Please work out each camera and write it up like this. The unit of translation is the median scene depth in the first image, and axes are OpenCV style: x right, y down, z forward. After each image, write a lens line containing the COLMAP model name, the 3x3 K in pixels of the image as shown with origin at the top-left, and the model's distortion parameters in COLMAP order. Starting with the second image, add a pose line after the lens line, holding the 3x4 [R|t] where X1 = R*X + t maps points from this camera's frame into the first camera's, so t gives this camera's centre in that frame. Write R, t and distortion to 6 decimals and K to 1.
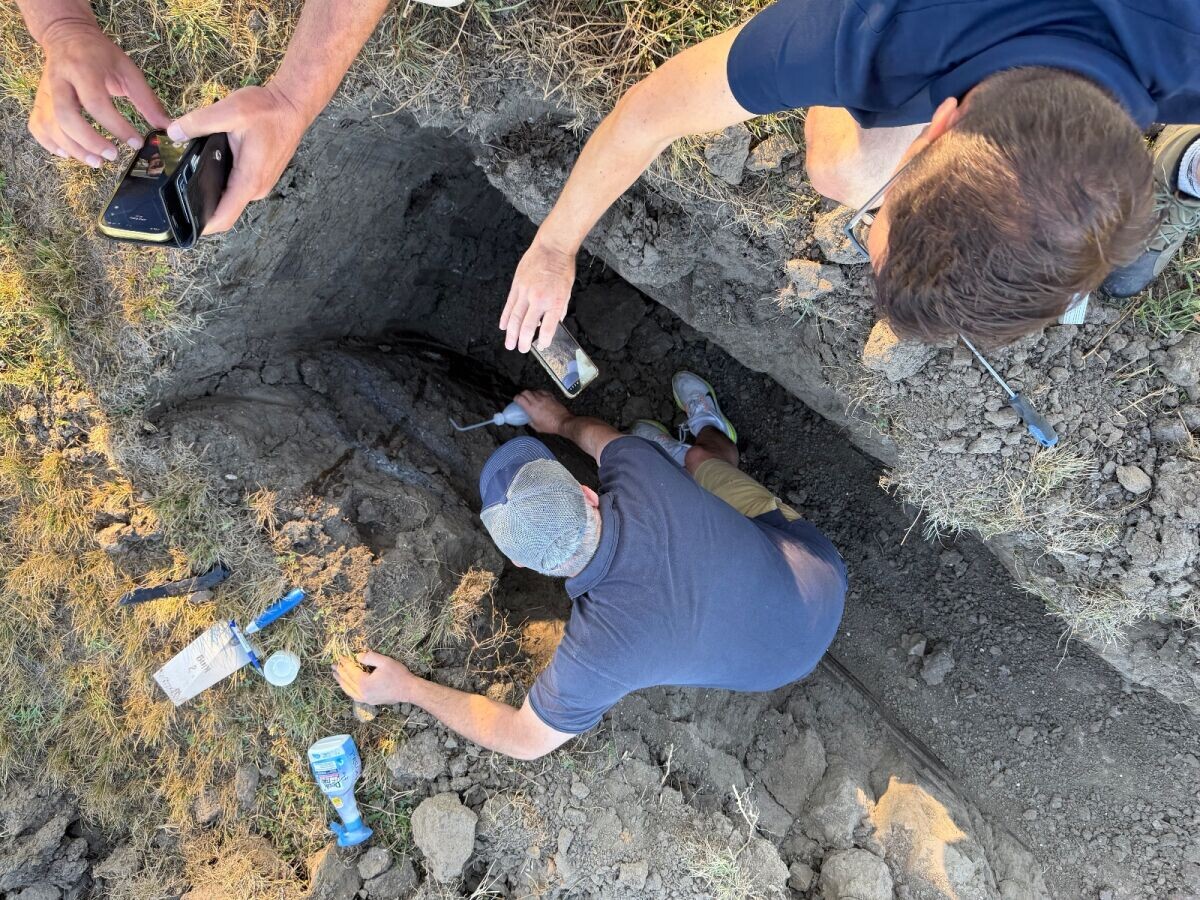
lens RADIAL K [[853.8, 0, 597.2], [0, 853.8, 435.4], [0, 0, 1]] dist [0.018967, -0.042281]
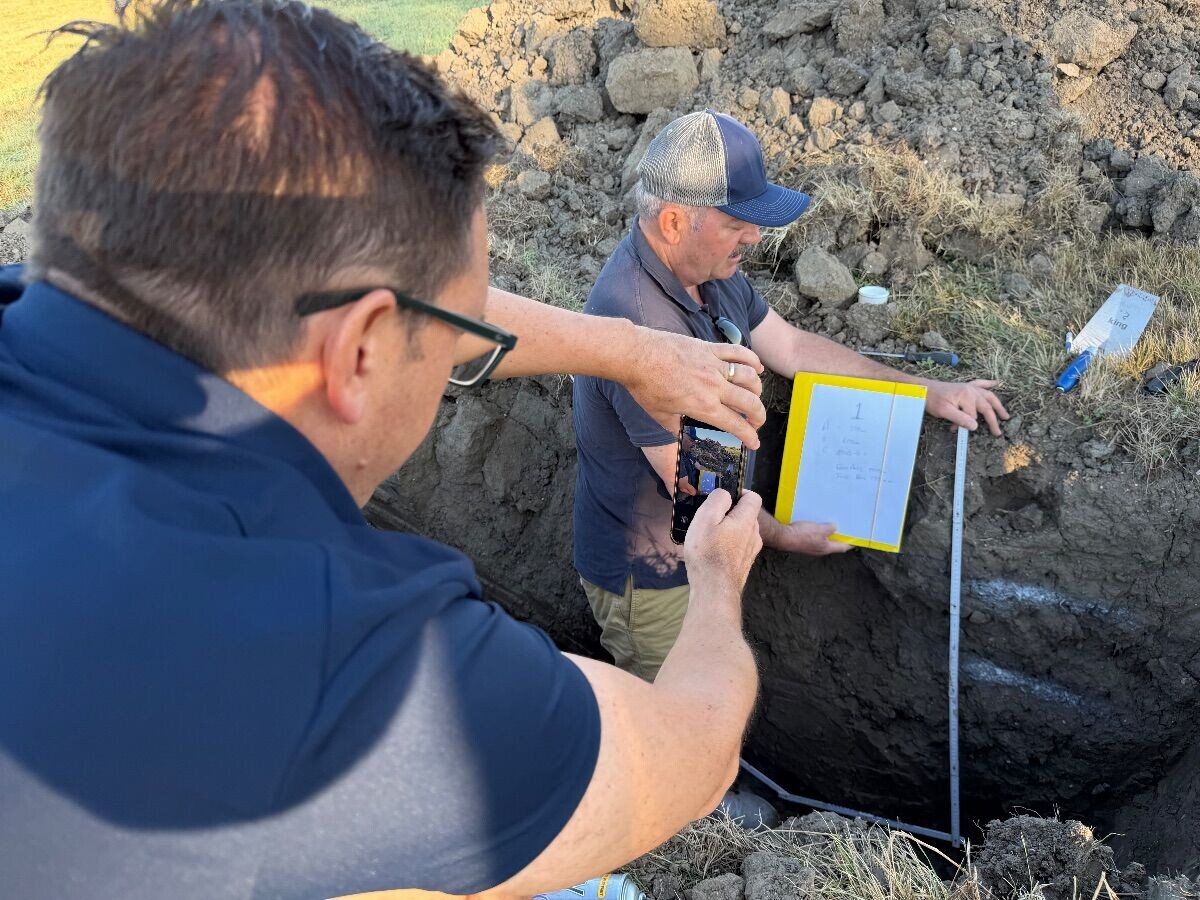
lens RADIAL K [[853.8, 0, 590.3], [0, 853.8, 456.5], [0, 0, 1]] dist [0.018967, -0.042281]
pose [[-0.978126, 0.207920, -0.006260, 0.177816], [-0.166241, -0.763256, 0.624344, -0.362578], [0.125035, 0.611727, 0.781125, 0.227729]]
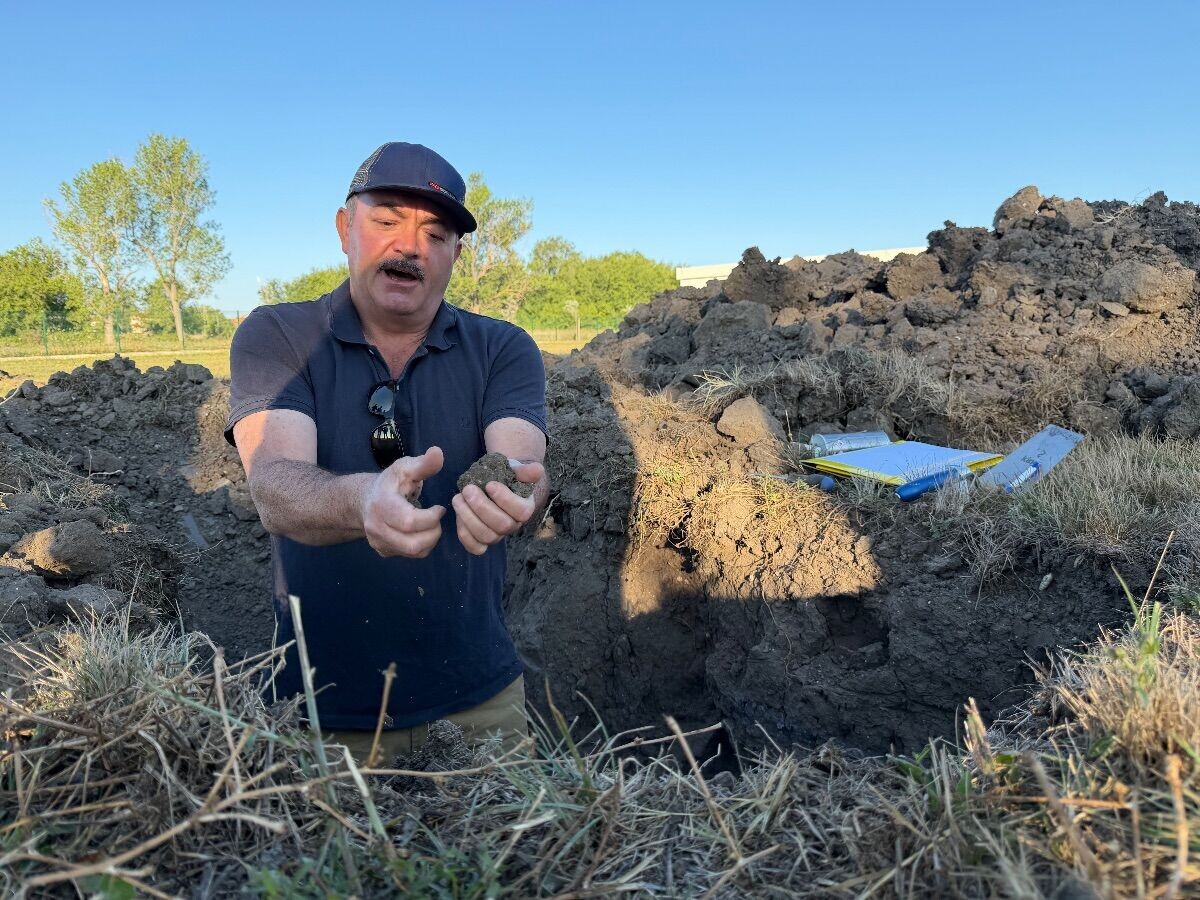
lens RADIAL K [[853.8, 0, 600.1], [0, 853.8, 450.2], [0, 0, 1]] dist [0.018967, -0.042281]
pose [[-0.970162, 0.056321, 0.235825, -0.242991], [0.190819, -0.422686, 0.885960, -0.534518], [0.149578, 0.904524, 0.399327, 0.568662]]
